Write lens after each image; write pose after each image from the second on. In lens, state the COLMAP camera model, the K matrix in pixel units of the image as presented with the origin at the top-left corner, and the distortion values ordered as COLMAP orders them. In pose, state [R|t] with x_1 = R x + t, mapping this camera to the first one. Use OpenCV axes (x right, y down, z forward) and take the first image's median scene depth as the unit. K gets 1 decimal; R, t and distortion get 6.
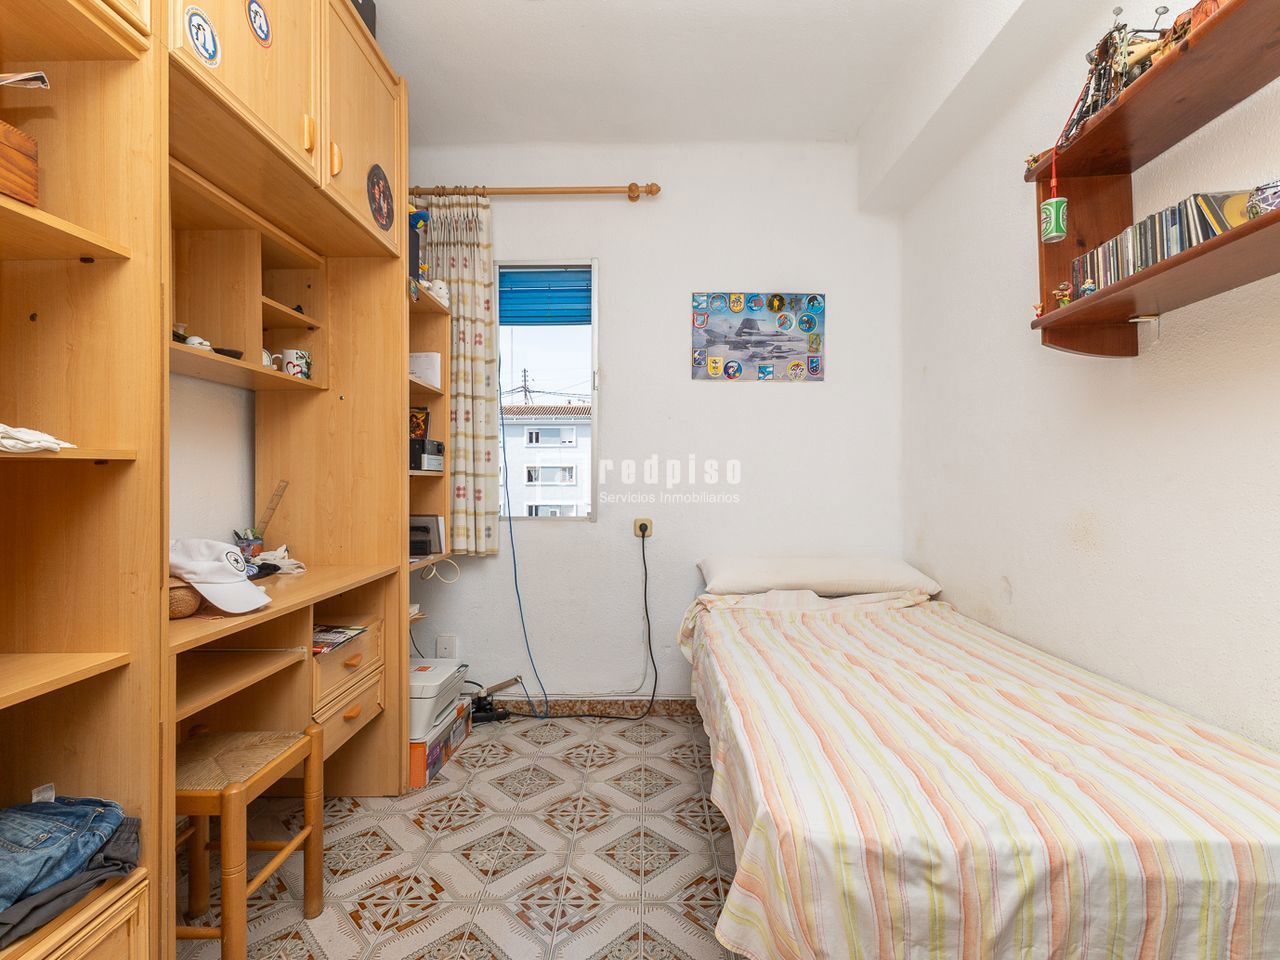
lens RADIAL K [[620.0, 0, 639.5], [0, 620.0, 474.6], [0, 0, 1]] dist [0.009933, -0.001081]
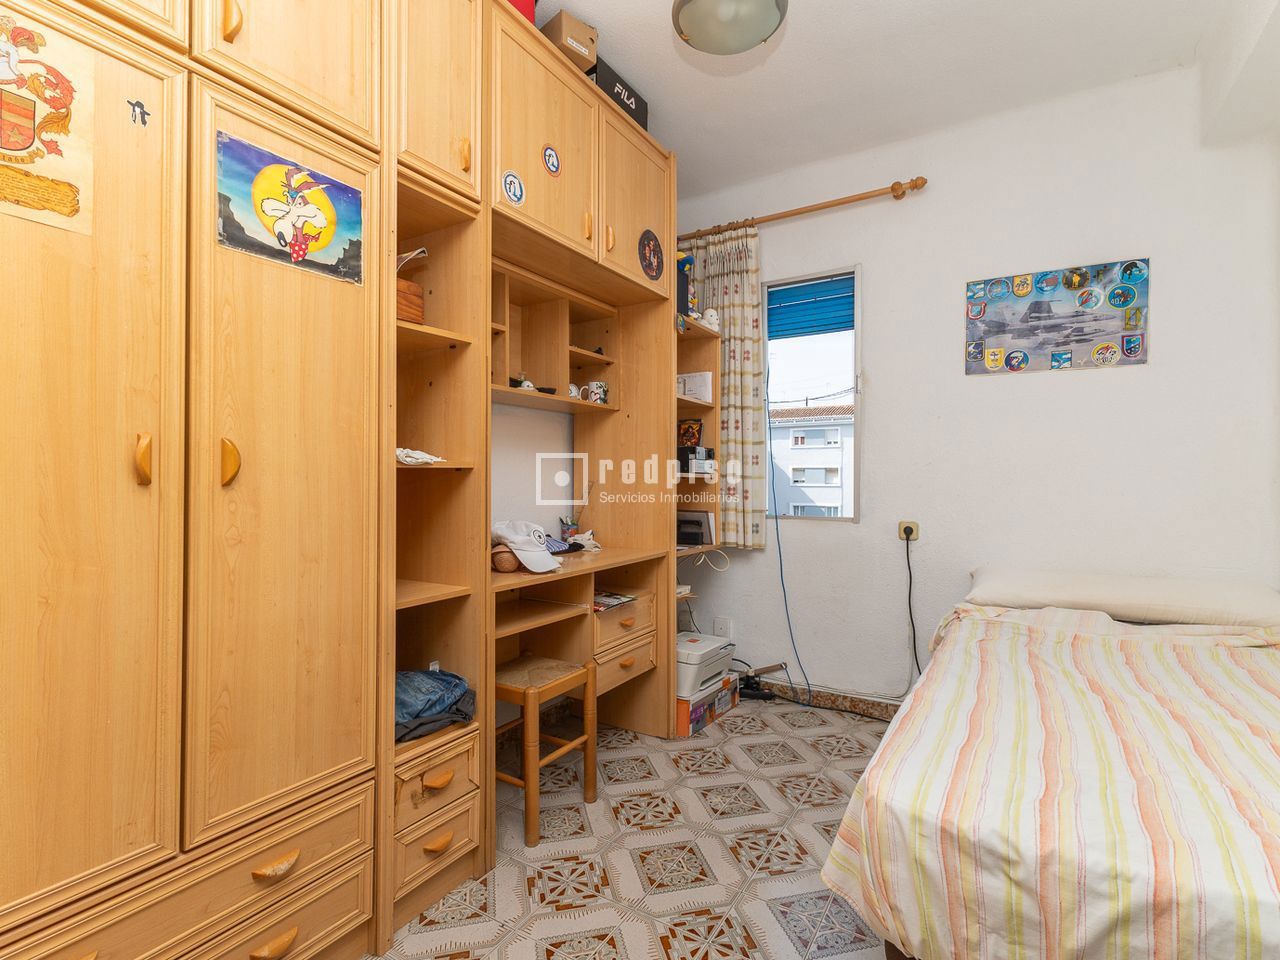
lens RADIAL K [[620.0, 0, 639.5], [0, 620.0, 474.6], [0, 0, 1]] dist [0.009933, -0.001081]
pose [[0.859448, -0.000588, -0.511223, 0.196958], [-0.000266, 0.999999, -0.001598, -0.002207], [0.511223, 0.001509, 0.859447, -0.081205]]
